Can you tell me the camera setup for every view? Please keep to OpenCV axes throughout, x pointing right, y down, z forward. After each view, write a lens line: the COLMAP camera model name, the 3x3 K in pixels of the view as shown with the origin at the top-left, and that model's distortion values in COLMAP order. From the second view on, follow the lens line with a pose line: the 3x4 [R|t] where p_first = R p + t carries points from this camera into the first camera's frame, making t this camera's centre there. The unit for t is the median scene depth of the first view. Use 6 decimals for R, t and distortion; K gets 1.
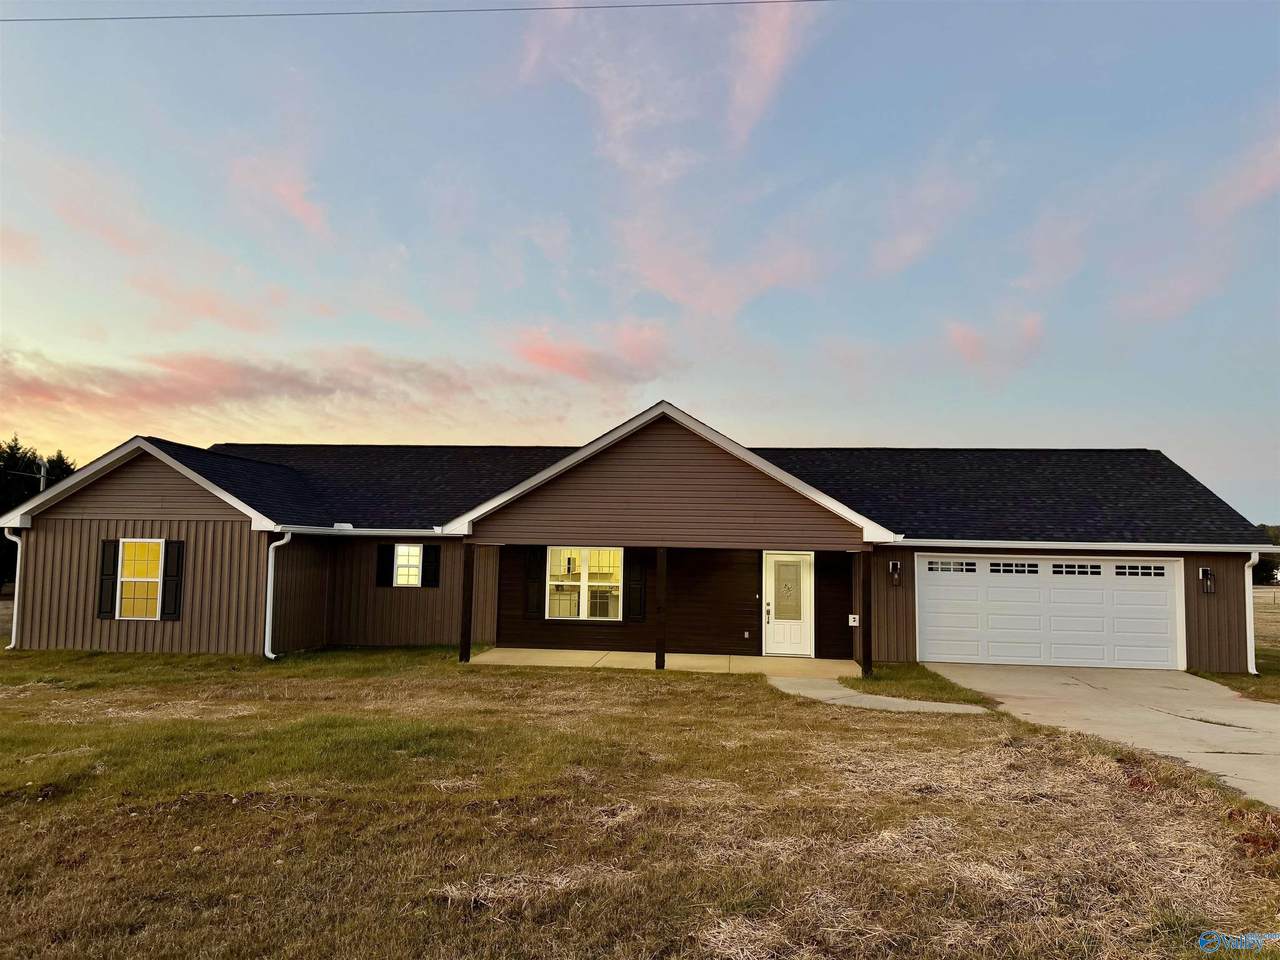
lens RADIAL K [[904.5, 0, 648.9], [0, 904.5, 470.5], [0, 0, 1]] dist [0.047761, -0.046135]
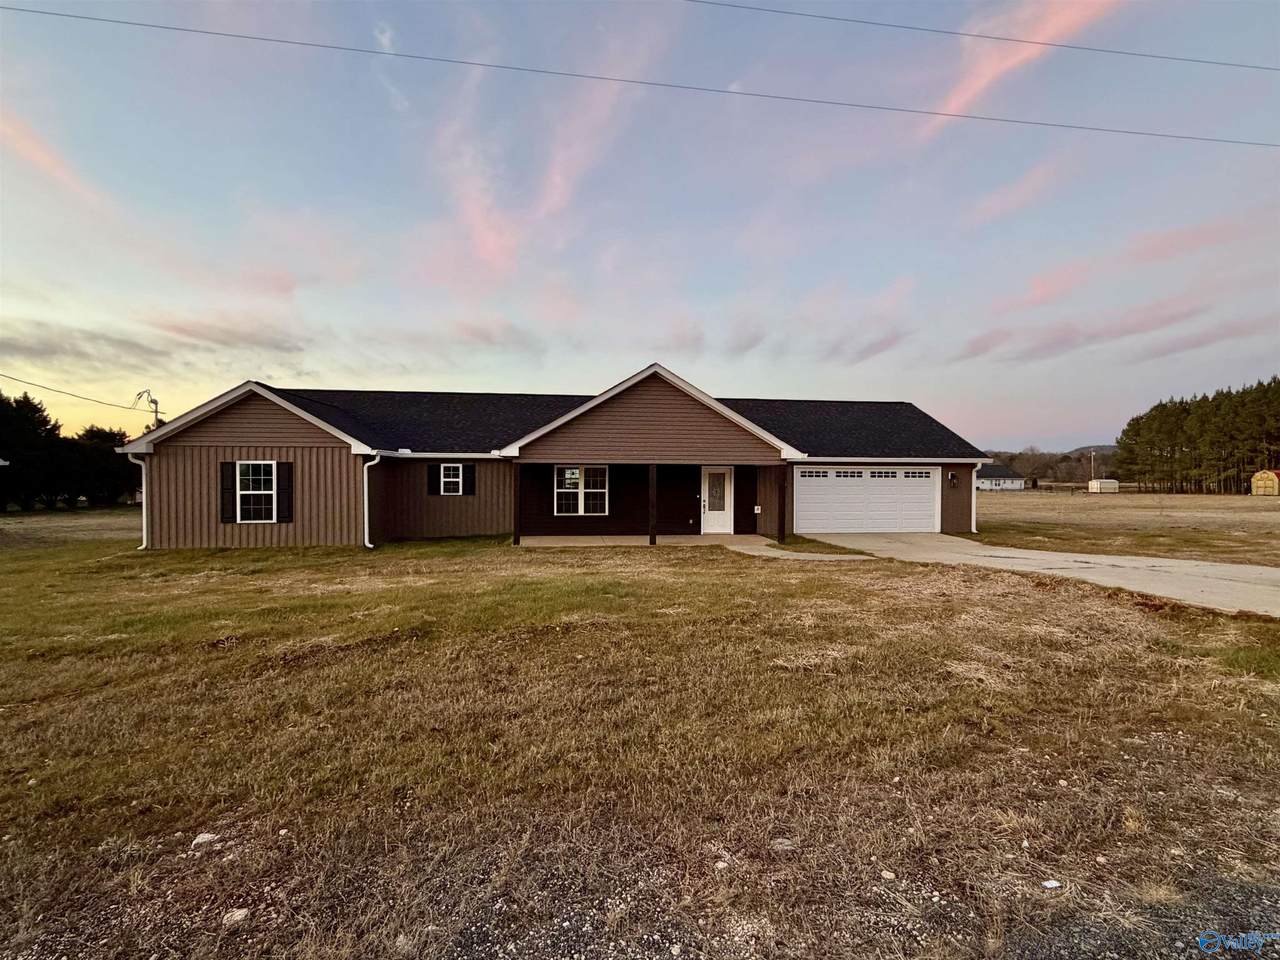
lens RADIAL K [[636.3, 0, 639.2], [0, 636.3, 482.1], [0, 0, 1]] dist [-0.000096, -0.000401]
pose [[0.970363, -0.016954, 0.241056, -0.245920], [-0.008539, 0.994507, 0.104320, 0.005671], [-0.241501, -0.103286, 0.964888, -0.004396]]
